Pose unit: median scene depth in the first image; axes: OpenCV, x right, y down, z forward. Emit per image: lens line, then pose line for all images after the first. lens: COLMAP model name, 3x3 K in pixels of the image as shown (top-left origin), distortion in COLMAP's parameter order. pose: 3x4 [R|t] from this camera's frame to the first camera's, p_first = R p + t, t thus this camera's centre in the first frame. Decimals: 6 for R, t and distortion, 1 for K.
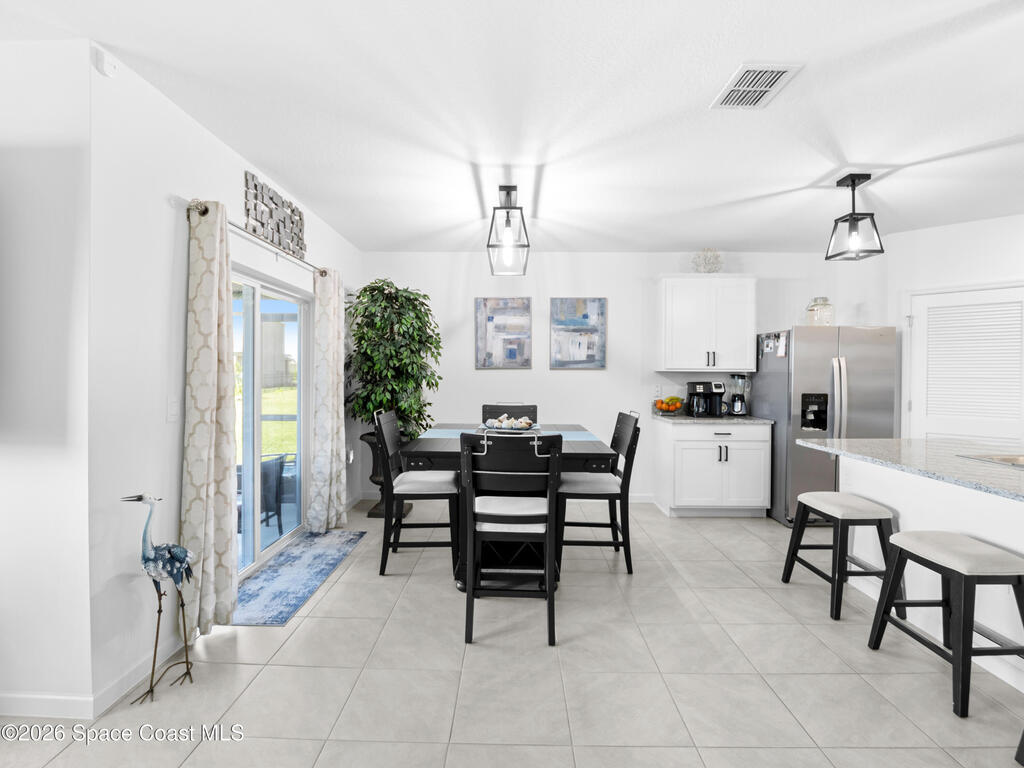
lens RADIAL K [[497.1, 0, 507.6], [0, 497.1, 376.5], [0, 0, 1]] dist [-0.014330, 0.000178]
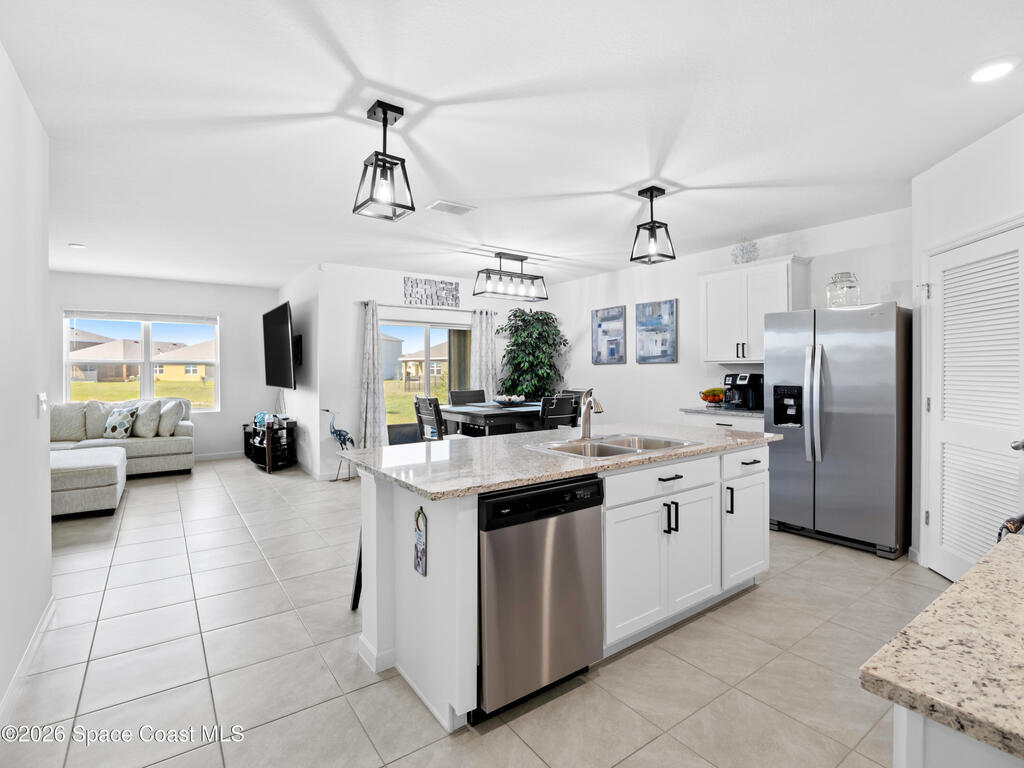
lens RADIAL K [[497.1, 0, 507.6], [0, 497.1, 376.5], [0, 0, 1]] dist [-0.014330, 0.000178]
pose [[0.588536, 0.002850, -0.808466, 1.000525], [0.002133, 0.999985, 0.005078, 0.011077], [0.808468, -0.004713, 0.588521, 0.045155]]
